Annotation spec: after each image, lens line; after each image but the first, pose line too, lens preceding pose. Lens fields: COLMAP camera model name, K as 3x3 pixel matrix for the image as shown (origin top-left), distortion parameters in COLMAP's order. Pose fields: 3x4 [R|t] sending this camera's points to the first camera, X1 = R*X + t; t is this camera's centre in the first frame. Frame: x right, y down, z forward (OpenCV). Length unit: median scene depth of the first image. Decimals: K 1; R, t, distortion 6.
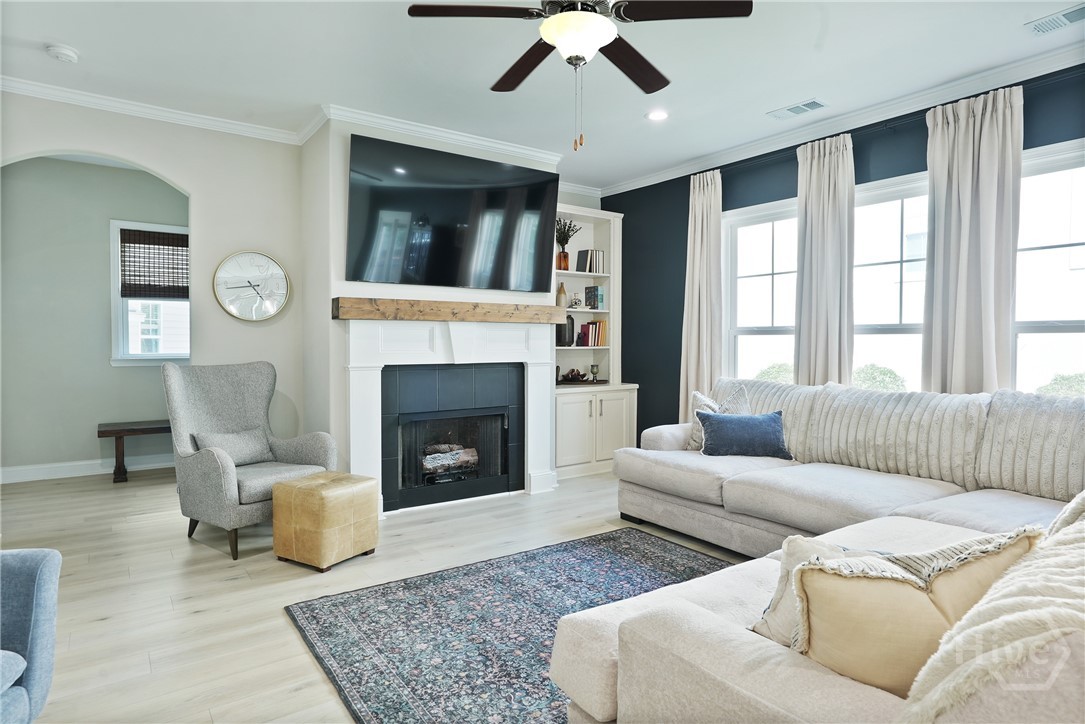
lens RADIAL K [[614.1, 0, 541.2], [0, 614.1, 344.9], [0, 0, 1]] dist [-0.042535, 0.032706]
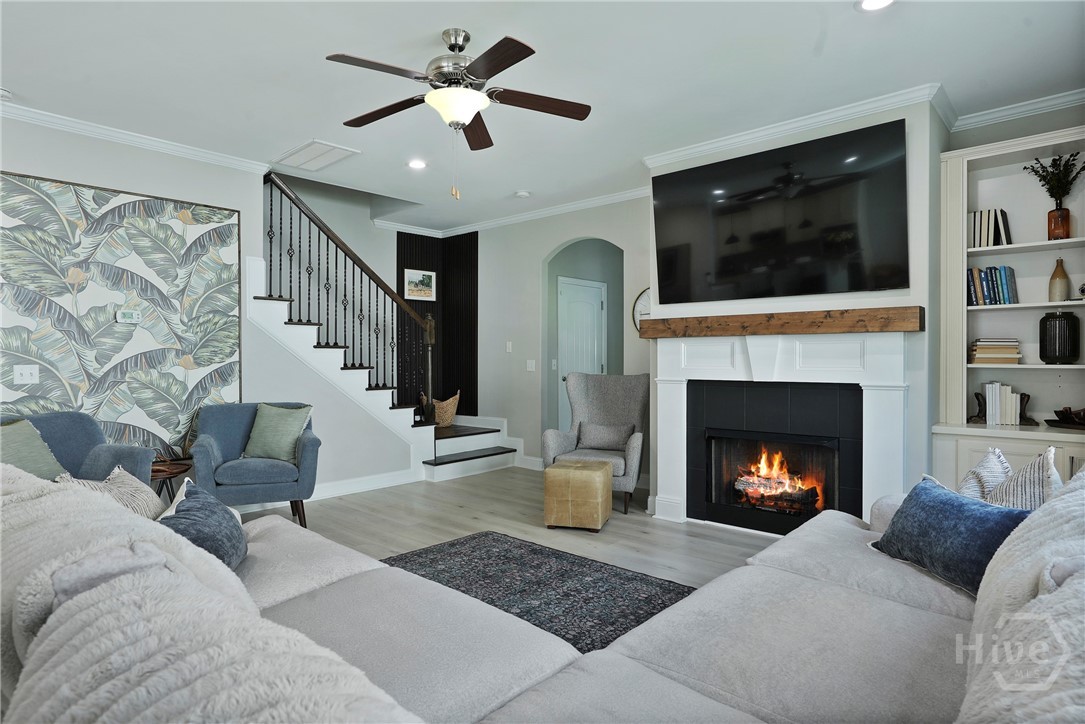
lens RADIAL K [[606.9, 0, 538.8], [0, 606.9, 362.0], [0, 0, 1]] dist [-0.037539, 0.030354]
pose [[0.214392, 0.004466, -0.976738, 0.865801], [-0.004778, 0.999982, 0.003524, -0.000158], [0.976736, 0.003912, 0.214409, 0.629651]]
